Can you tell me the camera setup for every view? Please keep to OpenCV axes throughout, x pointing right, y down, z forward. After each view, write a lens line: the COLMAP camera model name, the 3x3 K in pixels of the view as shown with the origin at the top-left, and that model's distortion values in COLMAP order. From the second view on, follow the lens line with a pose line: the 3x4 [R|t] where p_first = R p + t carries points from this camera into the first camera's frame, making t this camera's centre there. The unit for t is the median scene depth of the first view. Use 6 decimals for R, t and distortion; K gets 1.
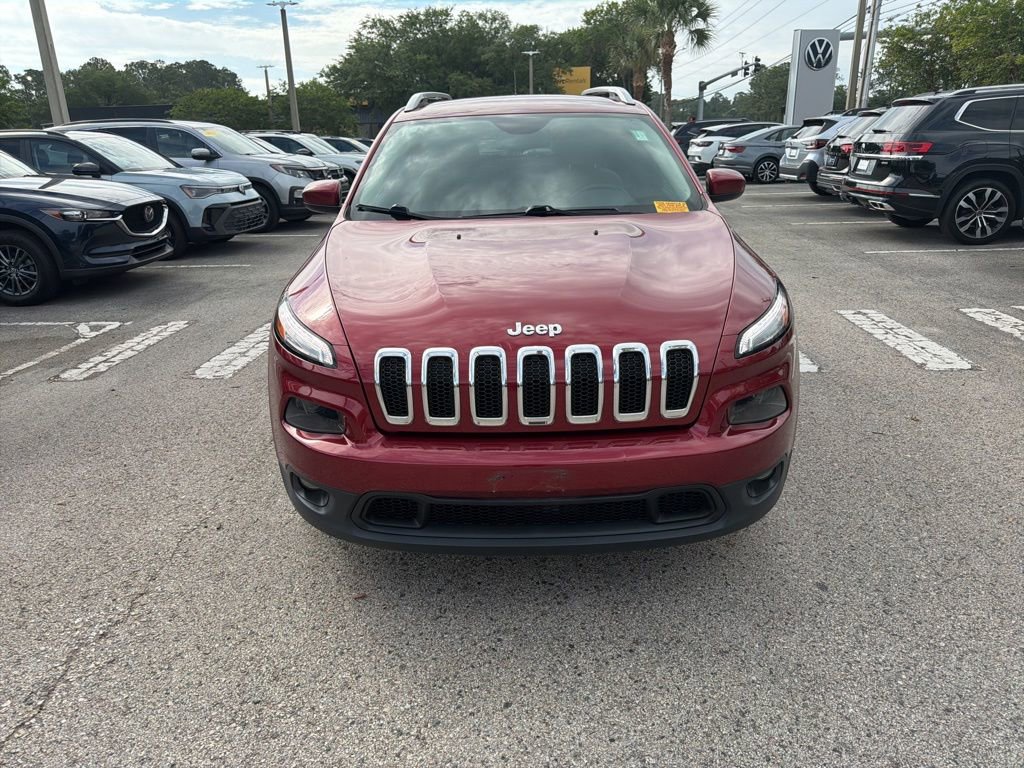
lens RADIAL K [[730.6, 0, 511.4], [0, 730.6, 377.0], [0, 0, 1]] dist [0.014062, -0.018202]
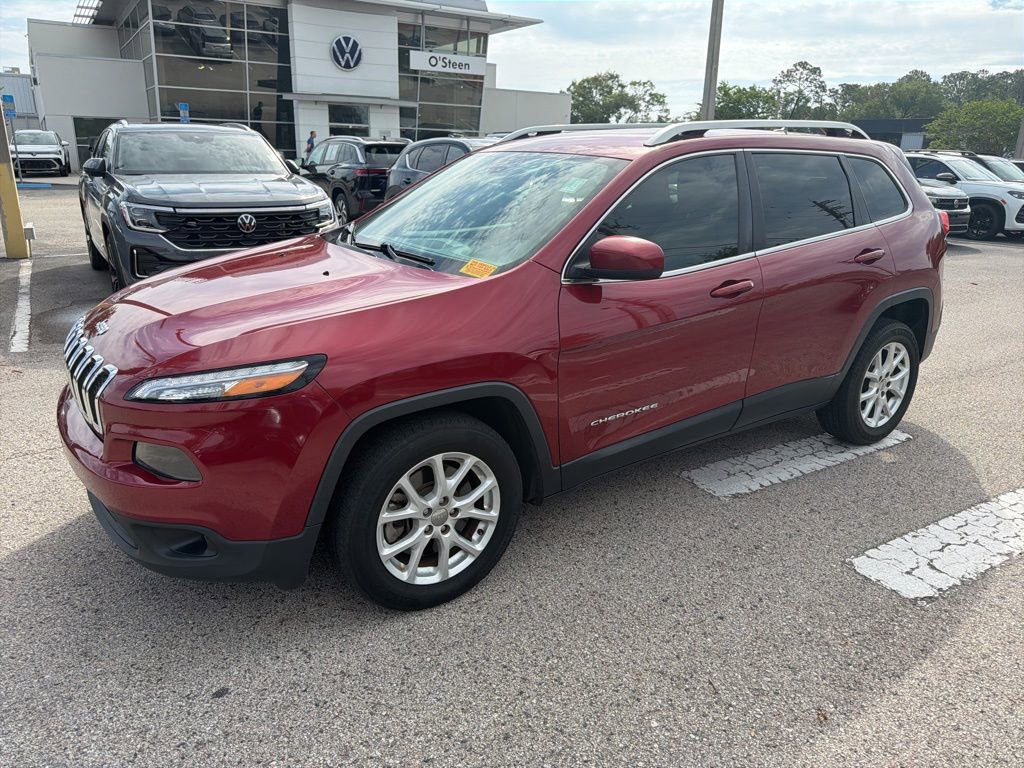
lens RADIAL K [[730.6, 0, 513.3], [0, 730.6, 382.4], [0, 0, 1]] dist [0.014062, -0.018202]
pose [[0.566346, 0.286465, -0.772781, 0.065293], [-0.292371, 0.946500, 0.136592, -0.016146], [0.770565, 0.148580, 0.619801, 0.035961]]
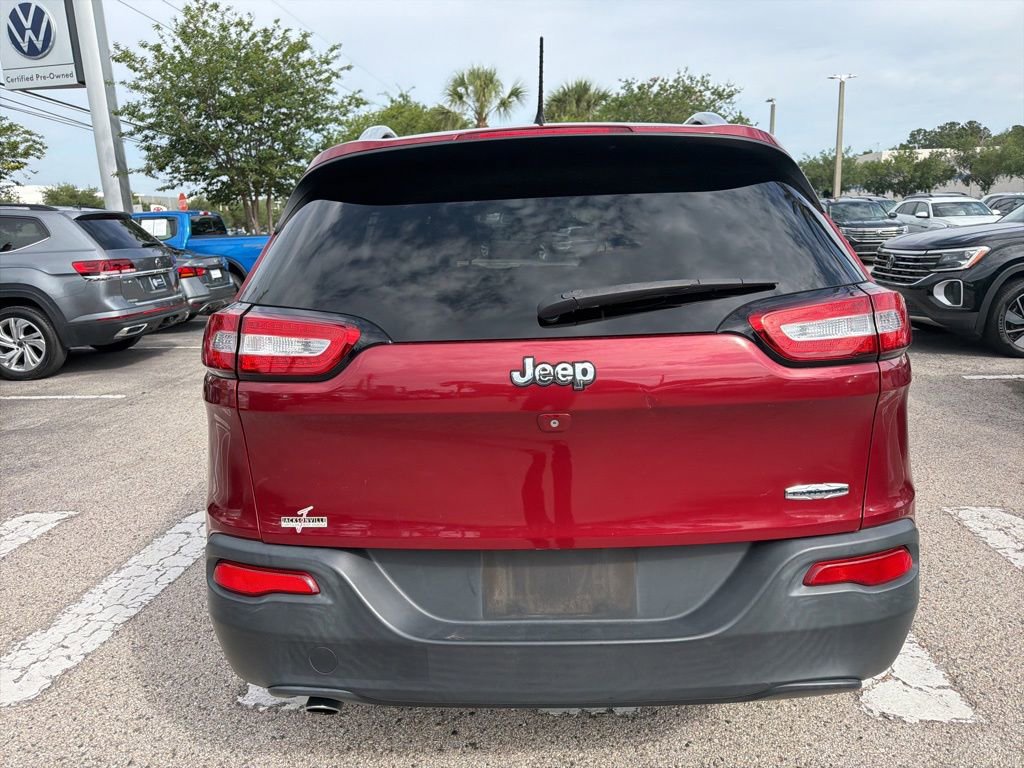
lens RADIAL K [[730.6, 0, 505.5], [0, 730.6, 383.8], [0, 0, 1]] dist [0.014062, -0.018202]
pose [[-0.997305, 0.055265, 0.048253, 0.001775], [0.072126, 0.858970, 0.506920, -0.054460], [-0.013433, 0.509034, -0.860642, 0.166627]]
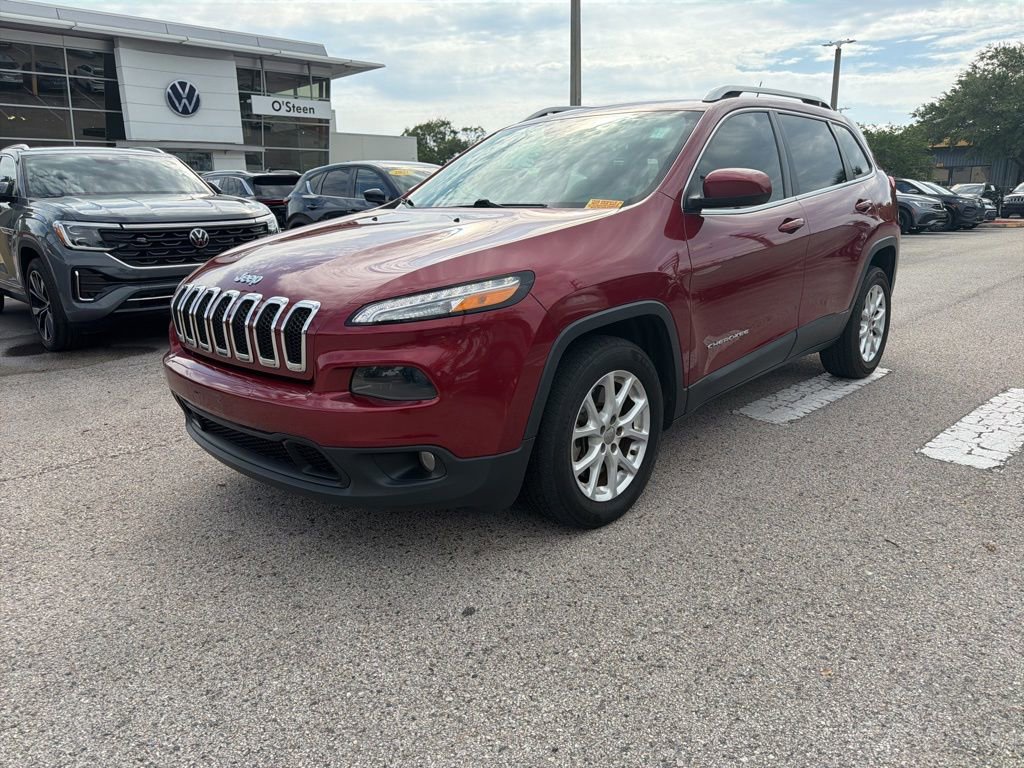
lens RADIAL K [[730.6, 0, 514.8], [0, 730.6, 387.1], [0, 0, 1]] dist [0.014062, -0.018202]
pose [[0.734919, 0.182780, -0.653059, 0.053643], [-0.212415, 0.976578, 0.034286, -0.001187], [0.644030, 0.113522, 0.756531, 0.018204]]
